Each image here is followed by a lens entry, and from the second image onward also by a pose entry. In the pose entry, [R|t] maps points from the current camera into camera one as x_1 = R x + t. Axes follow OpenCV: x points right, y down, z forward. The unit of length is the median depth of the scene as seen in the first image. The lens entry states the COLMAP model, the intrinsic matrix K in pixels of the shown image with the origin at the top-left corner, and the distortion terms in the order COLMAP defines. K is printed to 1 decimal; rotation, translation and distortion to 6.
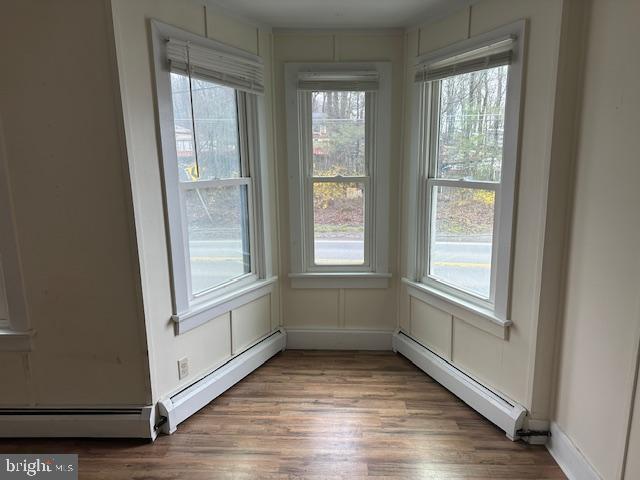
lens RADIAL K [[446.1, 0, 321.8], [0, 446.1, 241.1], [0, 0, 1]] dist [0.038135, -0.029973]
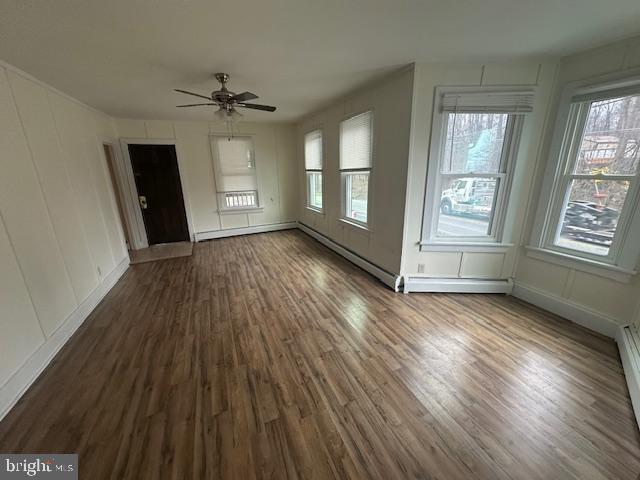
lens RADIAL K [[251.9, 0, 321.3], [0, 251.9, 241.0], [0, 0, 1]] dist [-0.003215, -0.000073]
pose [[0.414602, 0.260003, -0.872069, 0.423944], [-0.166019, 0.963842, 0.208436, 0.004540], [0.894731, 0.058362, 0.442776, 0.089969]]
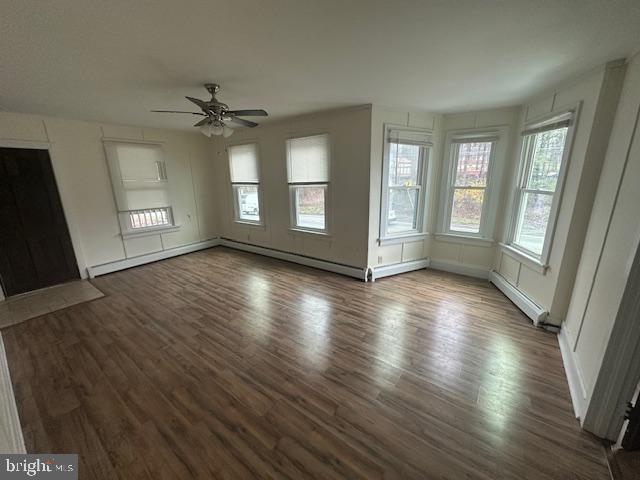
lens RADIAL K [[251.9, 0, 321.4], [0, 251.9, 240.4], [0, 0, 1]] dist [-0.003215, -0.000073]
pose [[0.818224, 0.145089, -0.556290, 0.188452], [-0.112195, 0.989324, 0.093008, 0.073122], [0.563846, -0.013689, 0.825767, -0.353137]]
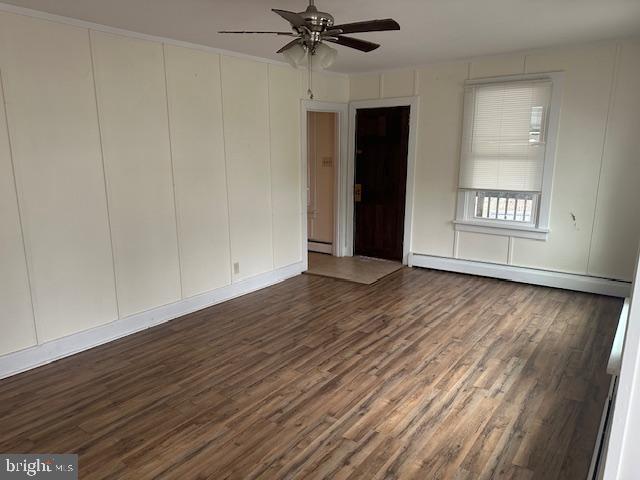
lens RADIAL K [[446.1, 0, 317.5], [0, 446.1, 243.6], [0, 0, 1]] dist [0.038135, -0.029973]
pose [[-0.585826, 0.188214, -0.788279, 0.154923], [-0.149357, 0.930926, 0.333271, -0.135505], [0.796555, 0.312973, -0.517250, 0.764620]]
